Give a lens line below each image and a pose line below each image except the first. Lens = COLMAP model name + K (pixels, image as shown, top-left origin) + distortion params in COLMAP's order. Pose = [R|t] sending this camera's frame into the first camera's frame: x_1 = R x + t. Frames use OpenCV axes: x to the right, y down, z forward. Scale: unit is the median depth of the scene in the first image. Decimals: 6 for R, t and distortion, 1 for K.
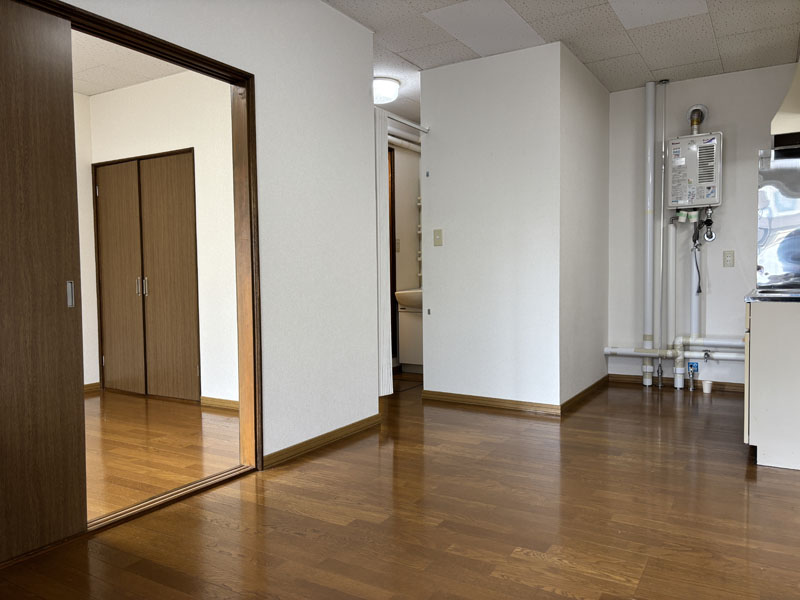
lens RADIAL K [[606.9, 0, 403.3], [0, 606.9, 302.1], [0, 0, 1]] dist [0.028286, -0.001963]
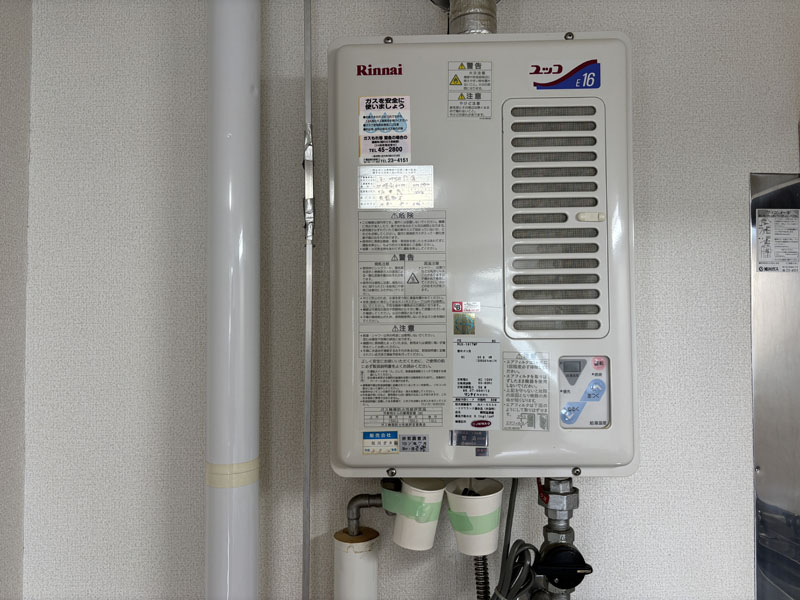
lens RADIAL K [[778.1, 0, 400.0], [0, 778.1, 300.0], [0, 0, 1]] dist [0.002049, -0.001664]
pose [[0.853638, 0.020538, 0.520462, 0.343171], [0.022989, 0.996763, -0.077040, -0.182614], [-0.520360, 0.077729, 0.850402, 0.820672]]
